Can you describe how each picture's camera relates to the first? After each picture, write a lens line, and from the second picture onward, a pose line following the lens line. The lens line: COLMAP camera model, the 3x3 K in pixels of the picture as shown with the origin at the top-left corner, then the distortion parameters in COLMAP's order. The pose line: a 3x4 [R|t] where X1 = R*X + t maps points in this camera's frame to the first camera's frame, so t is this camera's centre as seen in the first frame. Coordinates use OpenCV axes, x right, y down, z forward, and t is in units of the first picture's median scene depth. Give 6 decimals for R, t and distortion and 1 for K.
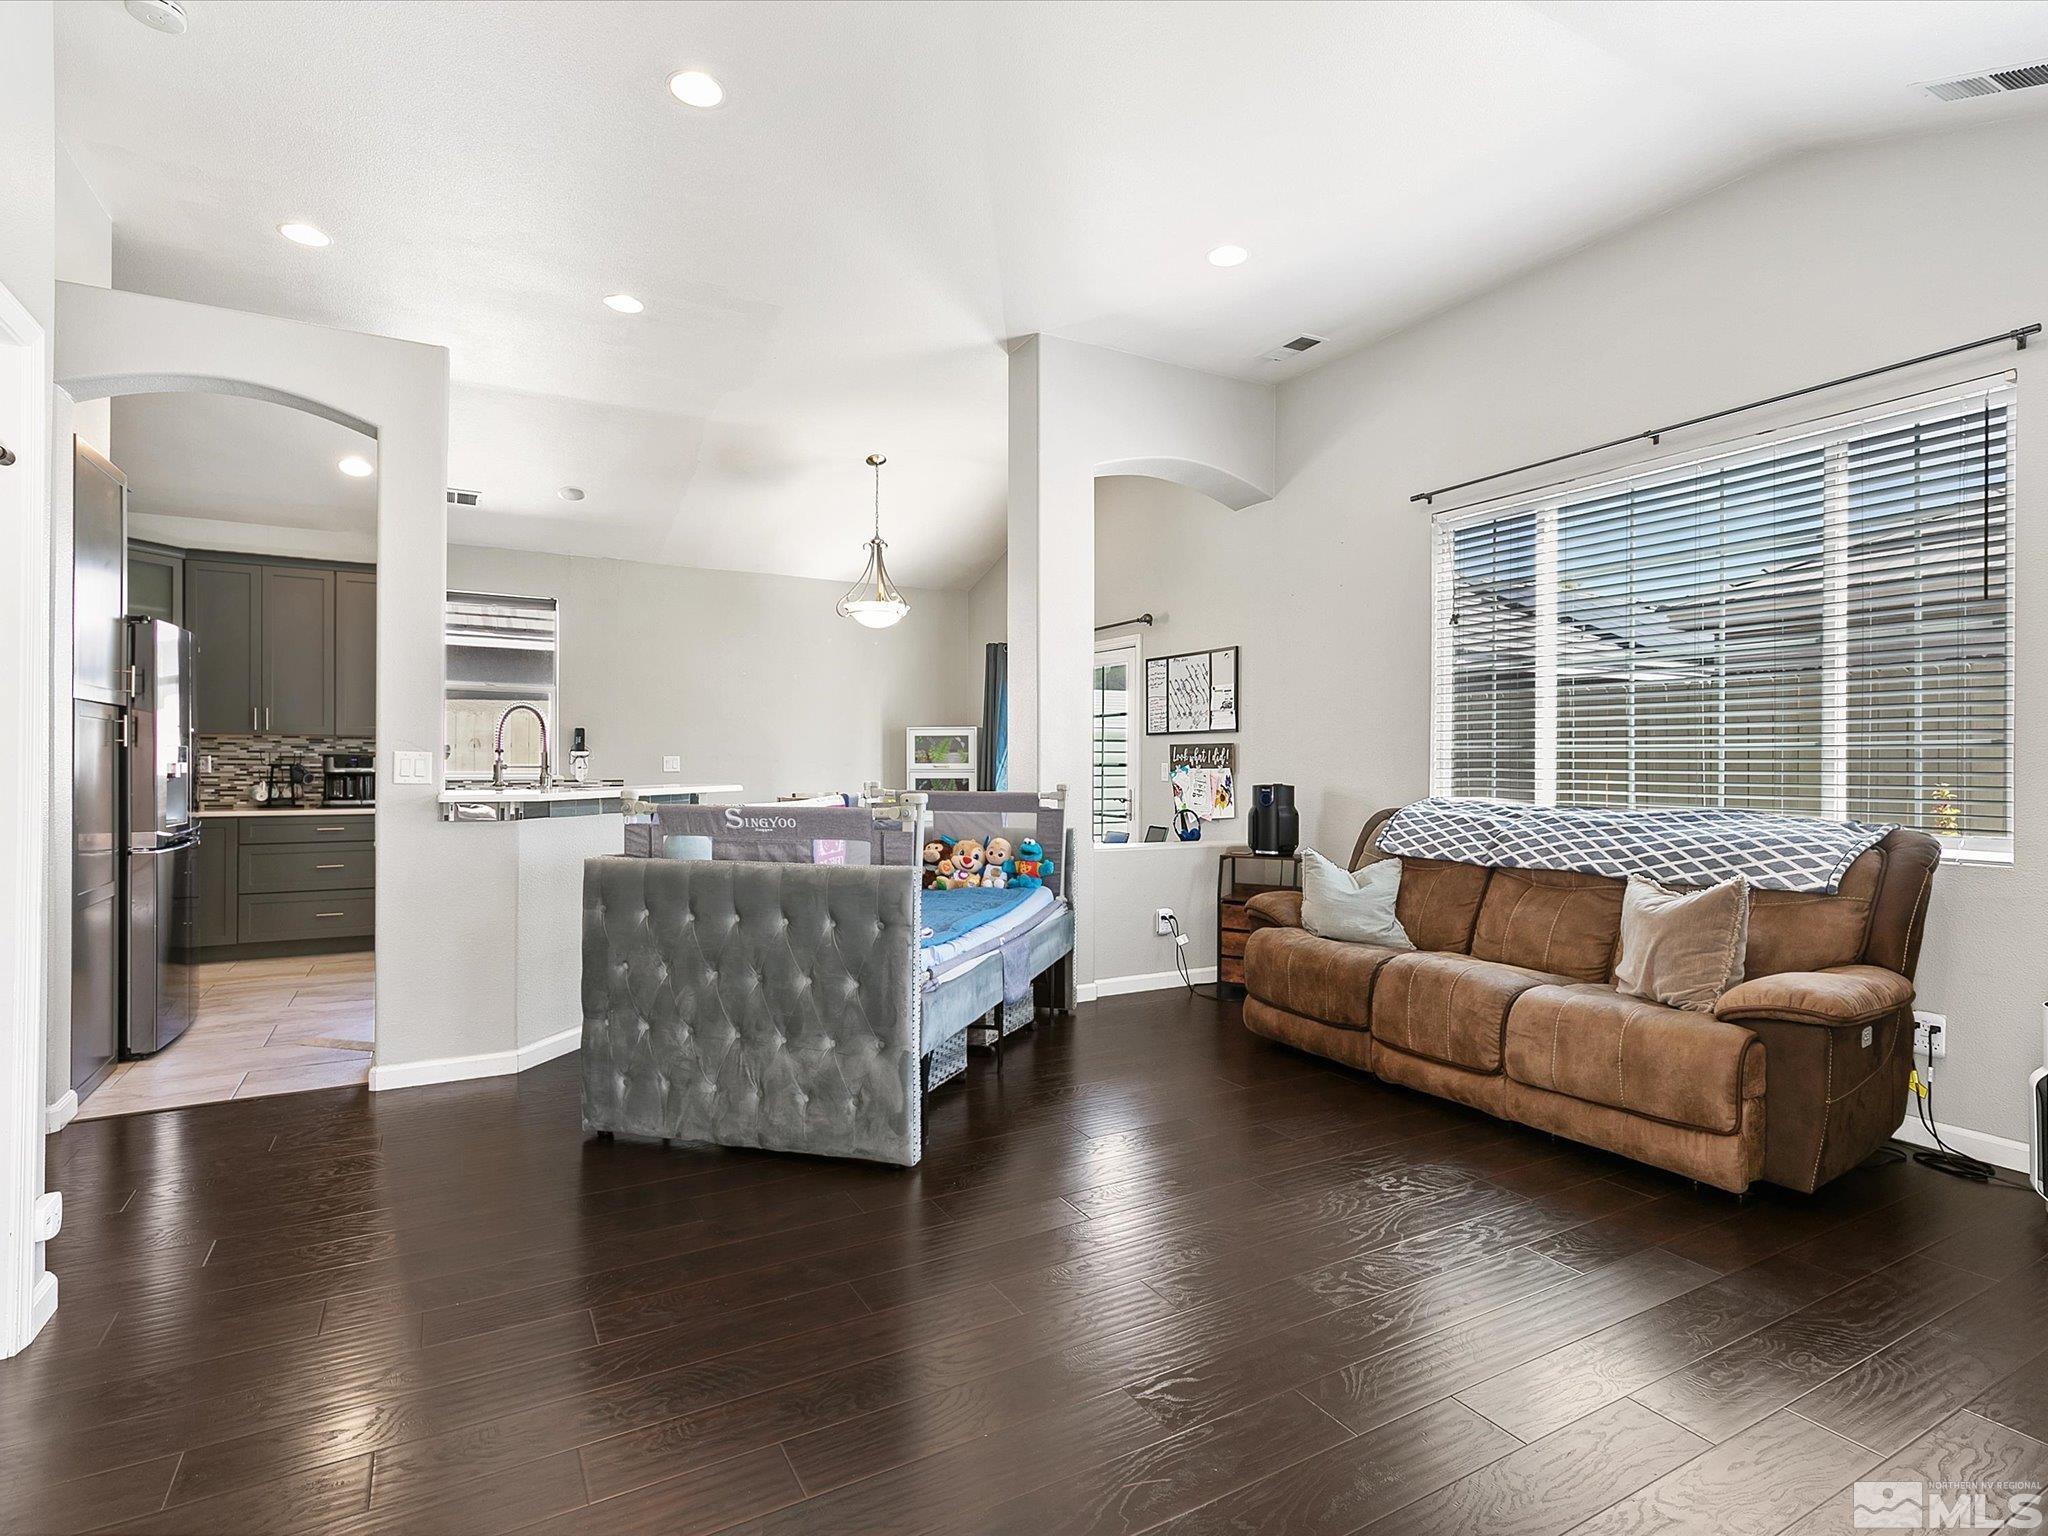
lens RADIAL K [[1008.3, 0, 1031.4], [0, 1008.3, 754.8], [0, 0, 1]] dist [0.001014, -0.000056]
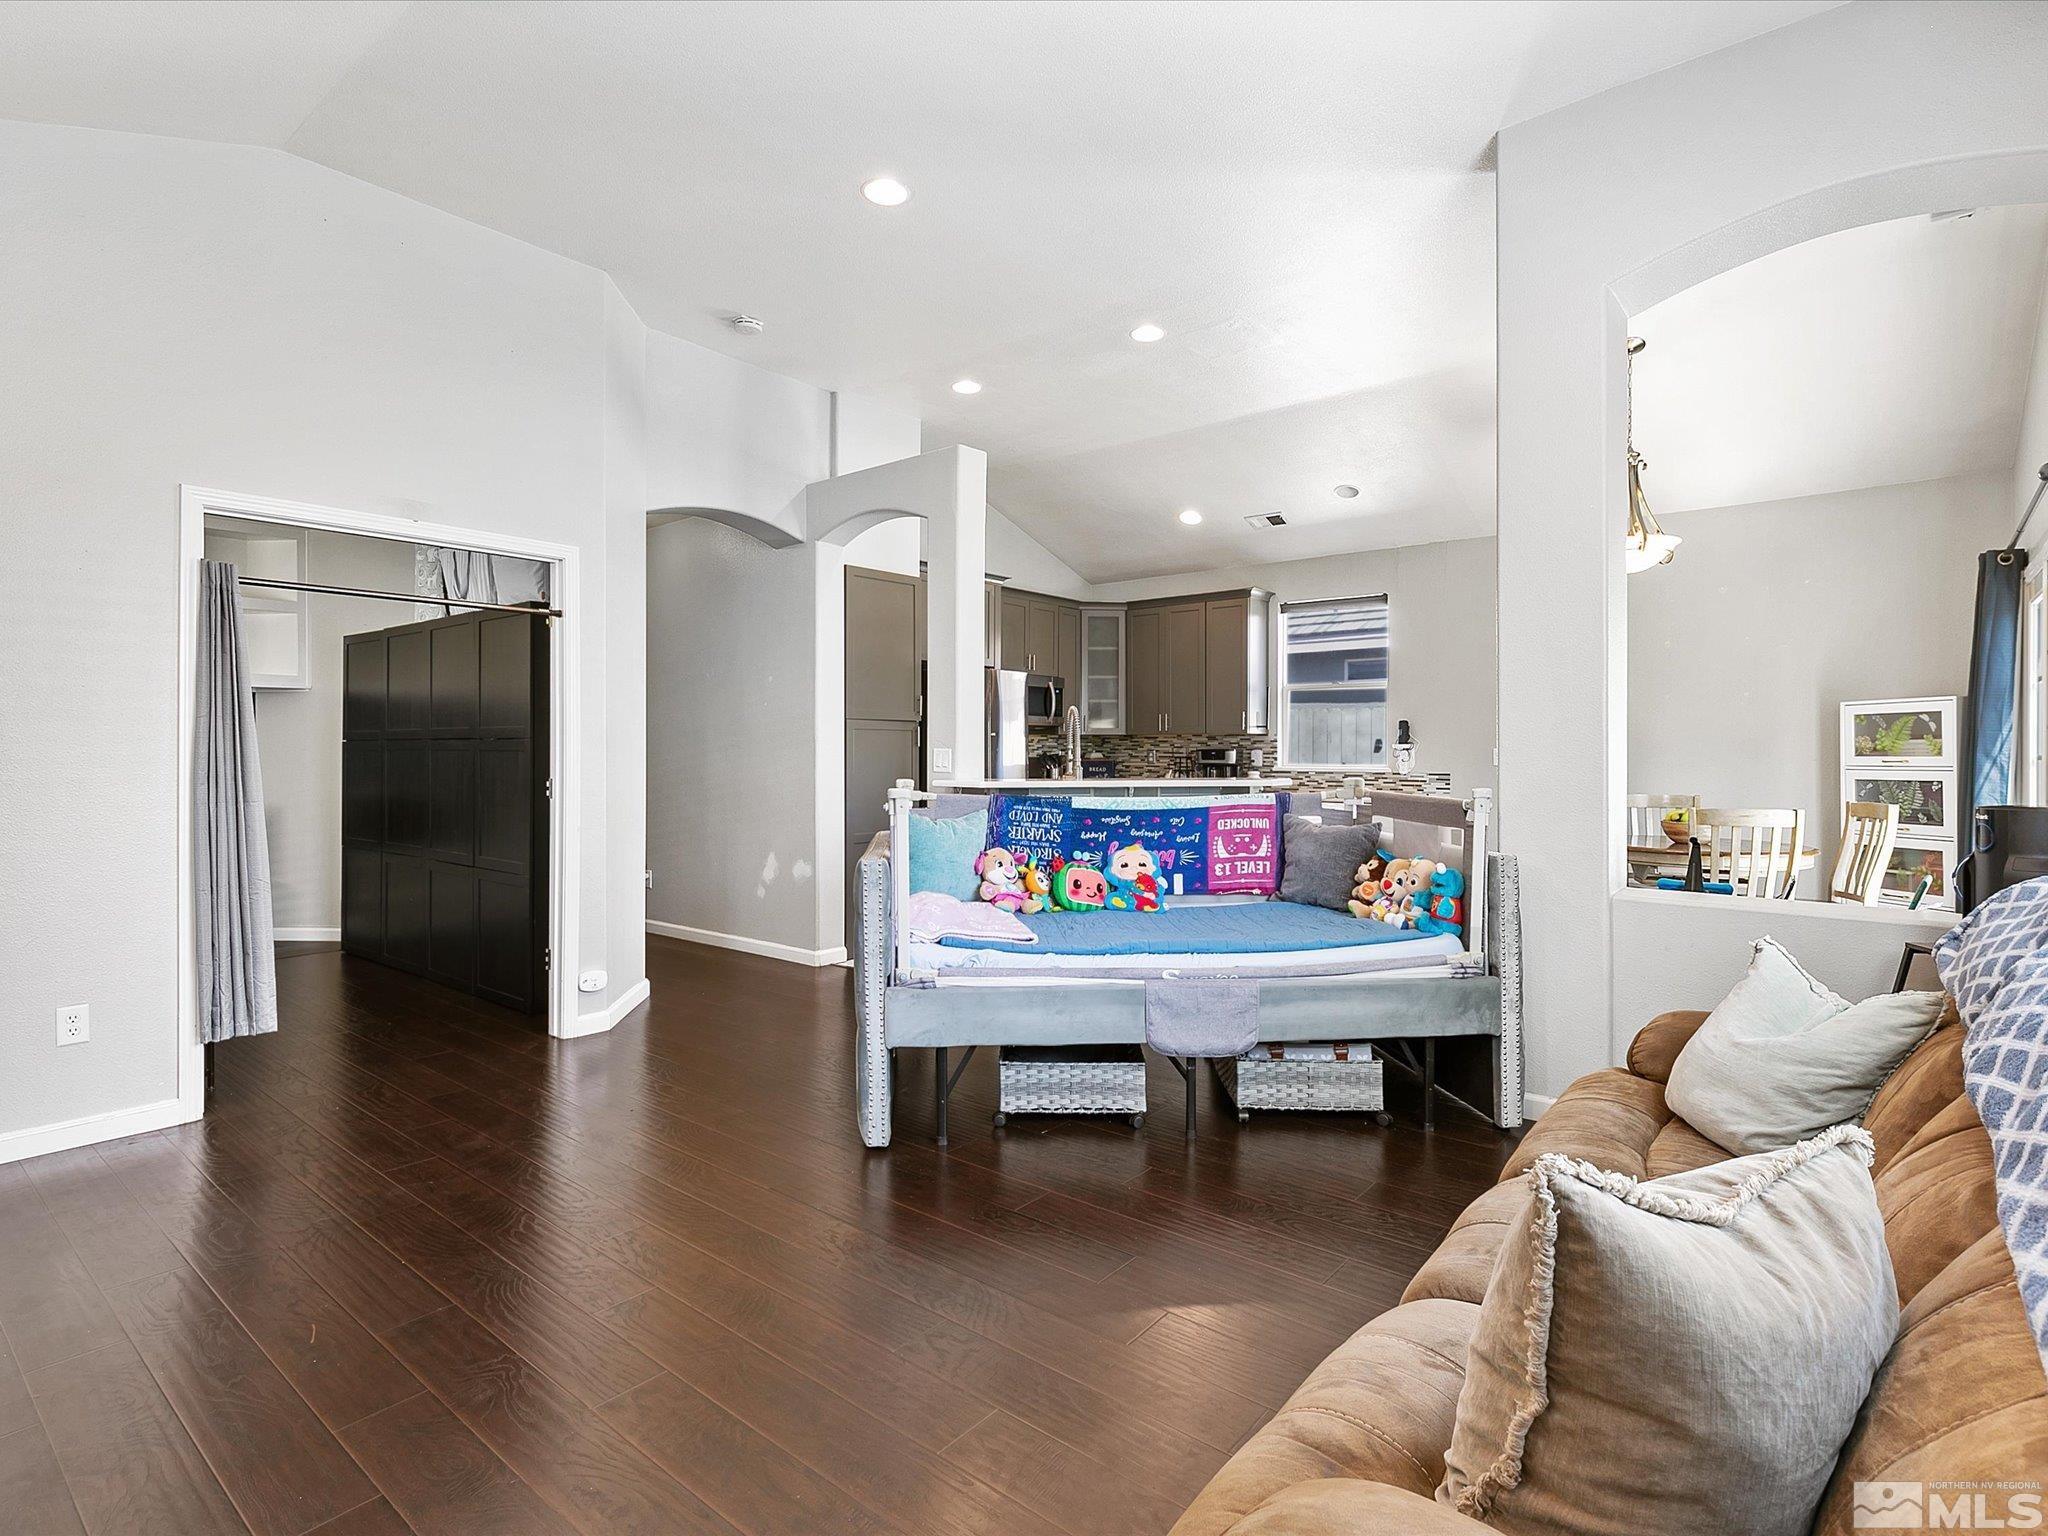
lens RADIAL K [[1008.3, 0, 1031.4], [0, 1008.3, 754.8], [0, 0, 1]] dist [0.001014, -0.000056]
pose [[0.334067, -0.000946, -0.942549, 0.365974], [0.008194, 0.999965, 0.001901, 0.001894], [0.942514, -0.008358, 0.334063, 0.318223]]
